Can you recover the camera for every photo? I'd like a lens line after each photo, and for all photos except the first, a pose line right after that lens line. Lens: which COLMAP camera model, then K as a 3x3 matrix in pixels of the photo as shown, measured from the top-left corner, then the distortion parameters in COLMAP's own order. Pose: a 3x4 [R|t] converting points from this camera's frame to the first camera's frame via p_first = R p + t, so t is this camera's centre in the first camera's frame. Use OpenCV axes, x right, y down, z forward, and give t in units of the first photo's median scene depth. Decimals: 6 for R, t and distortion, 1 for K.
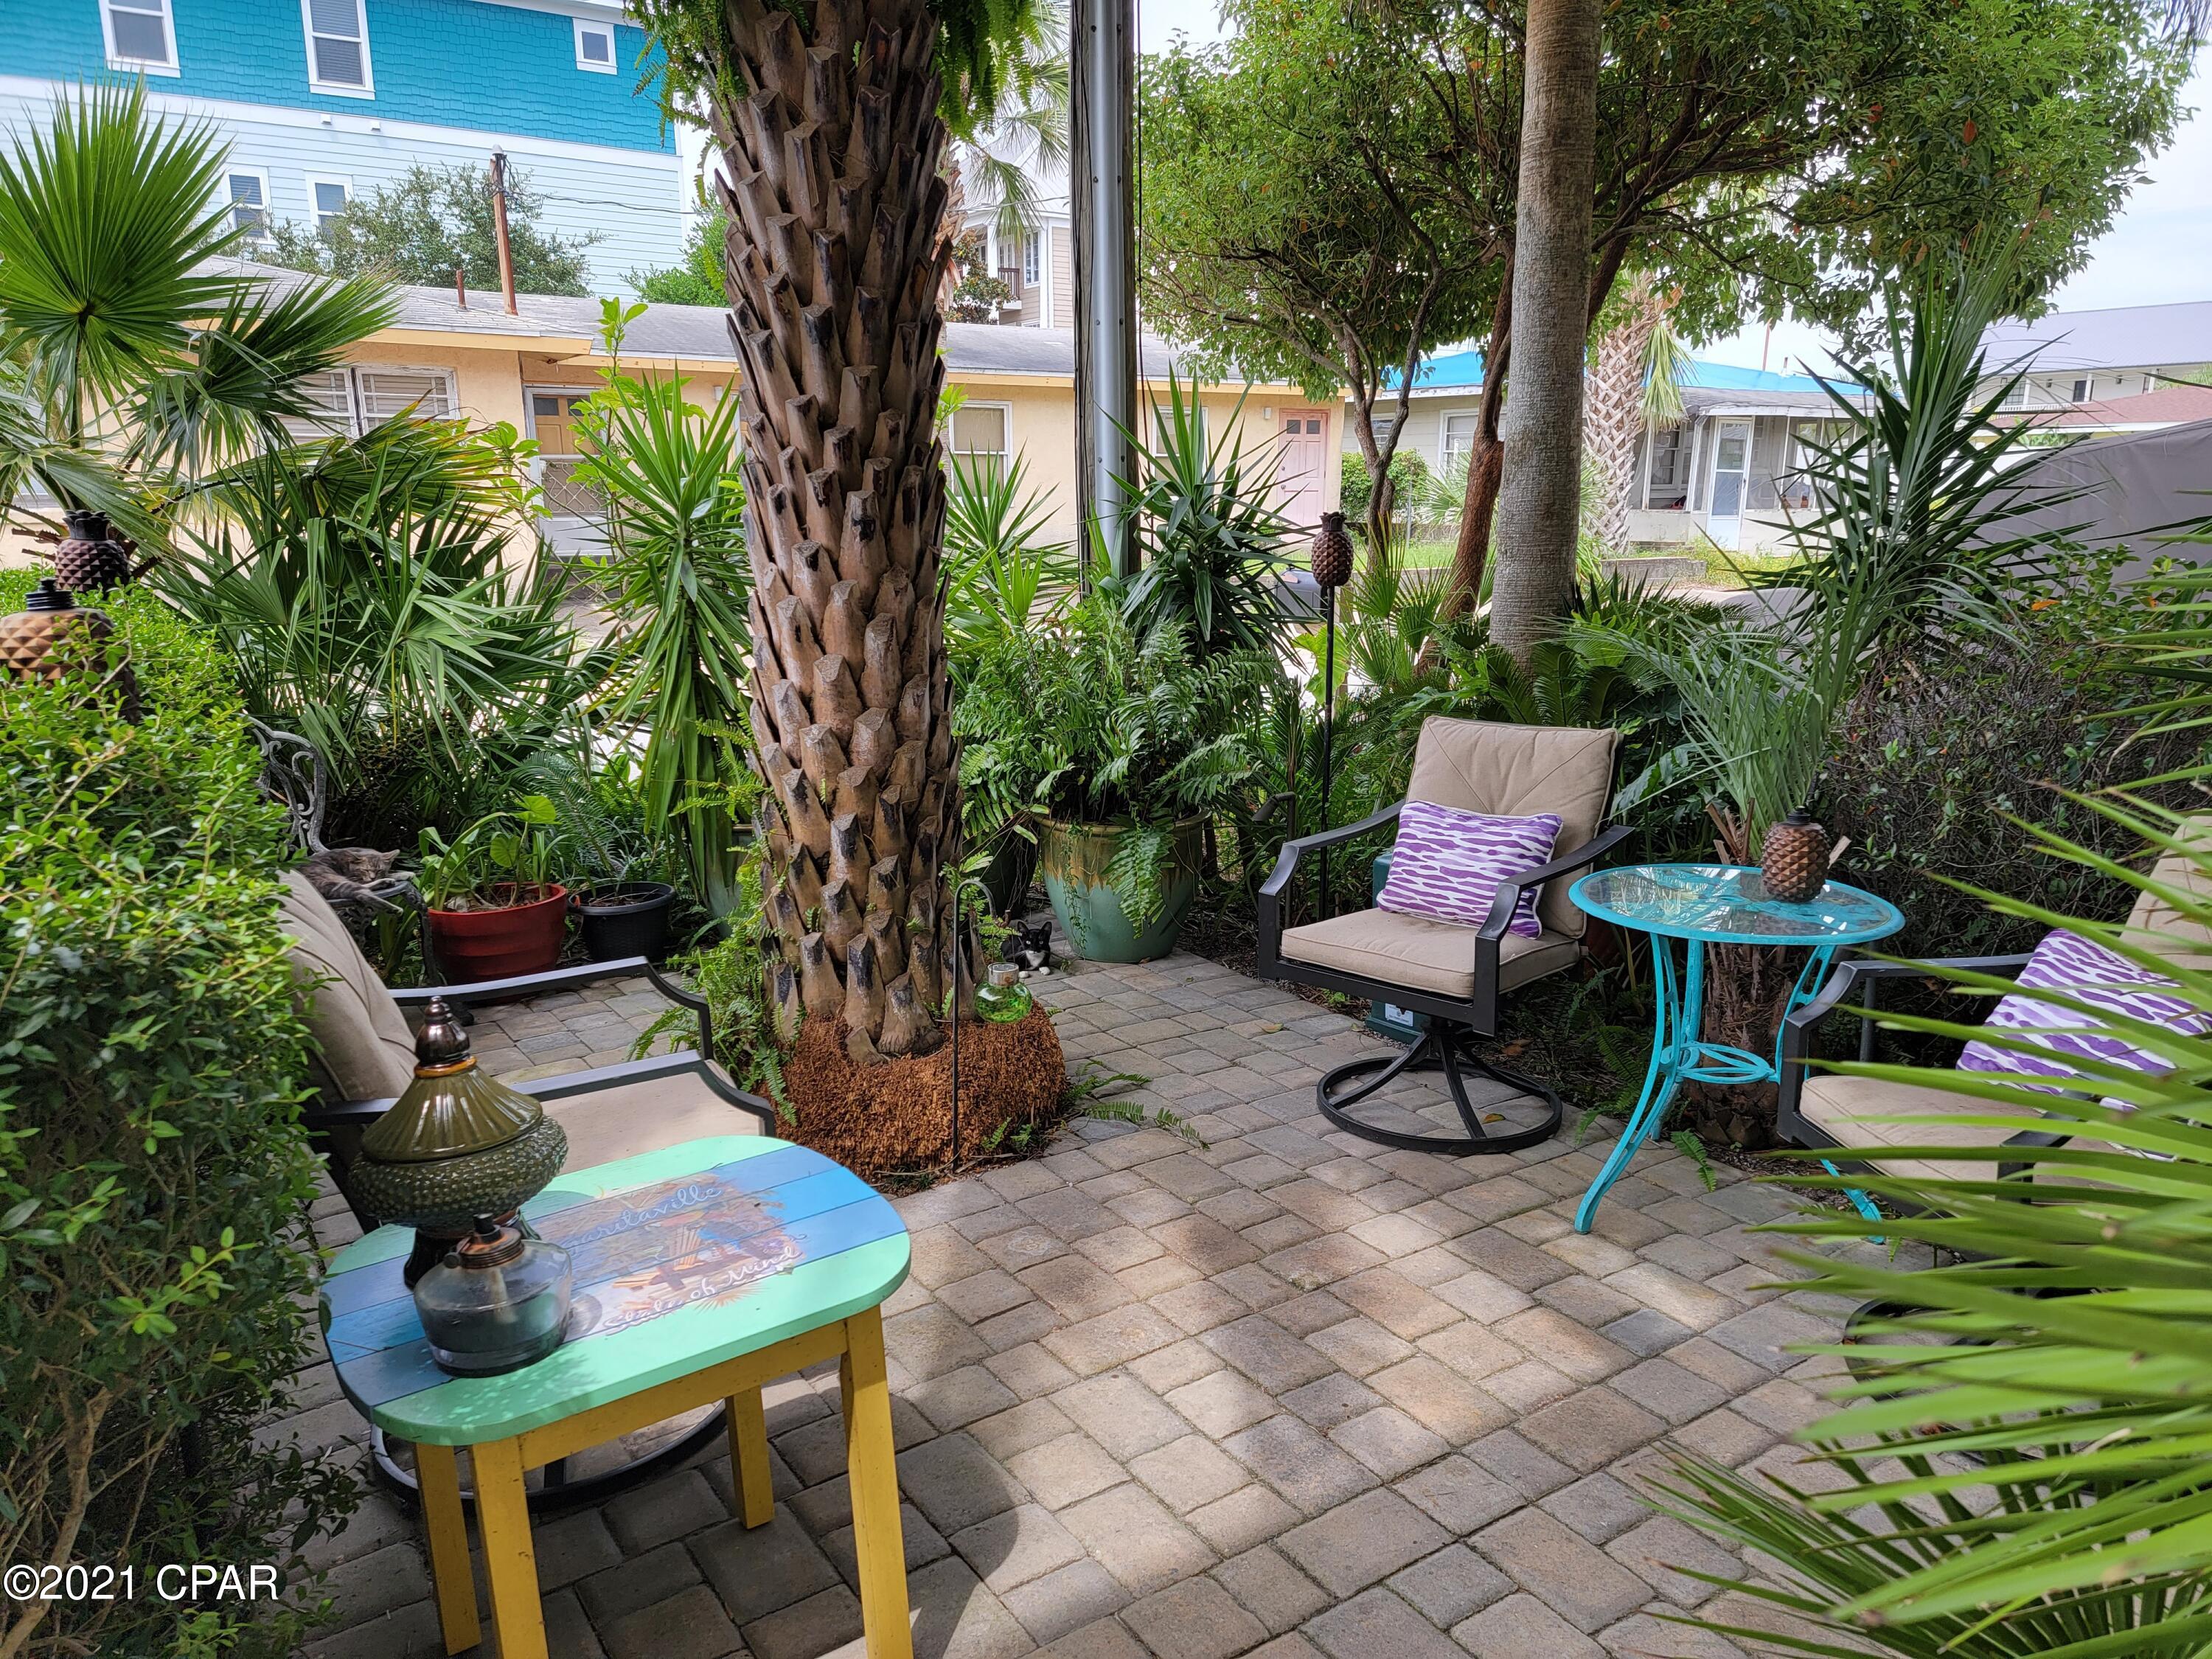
lens RADIAL K [[1528.5, 0, 1097.8], [0, 1528.5, 839.7], [0, 0, 1]] dist [0.048108, -0.003166]
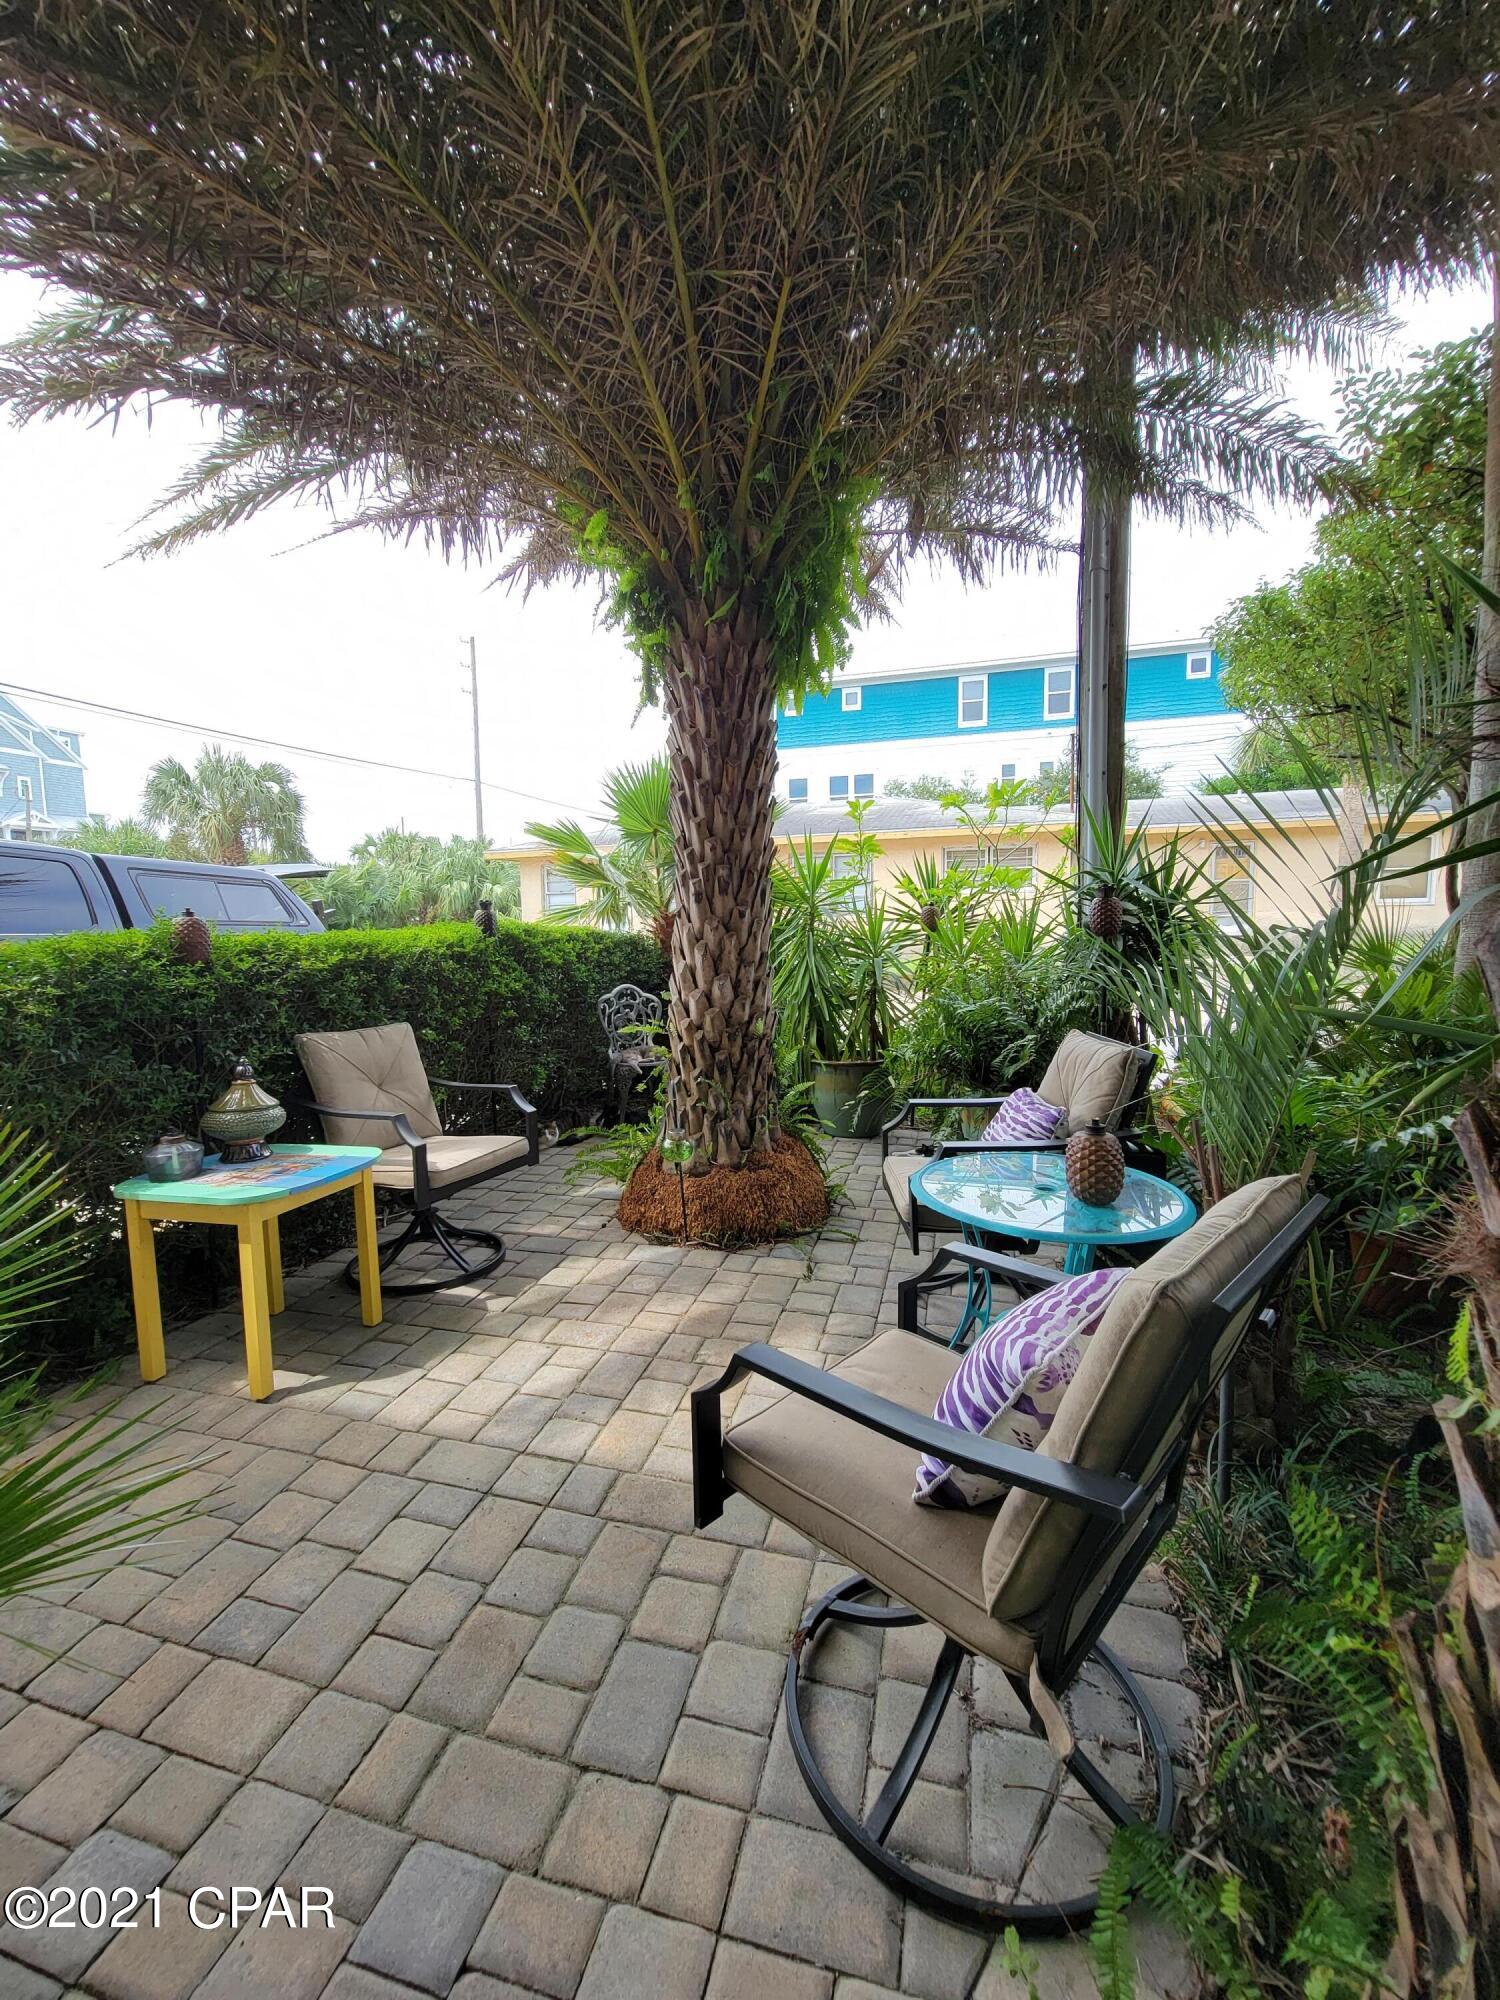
lens RADIAL K [[826.0, 0, 744.6], [0, 826.0, 973.1], [0, 0, 1]] dist [-0.002050, -0.000660]
pose [[0.643515, 0.044664, -0.764129, 0.675017], [-0.154976, 0.985223, -0.072926, -0.038019], [0.749581, 0.165350, 0.640928, 0.367442]]
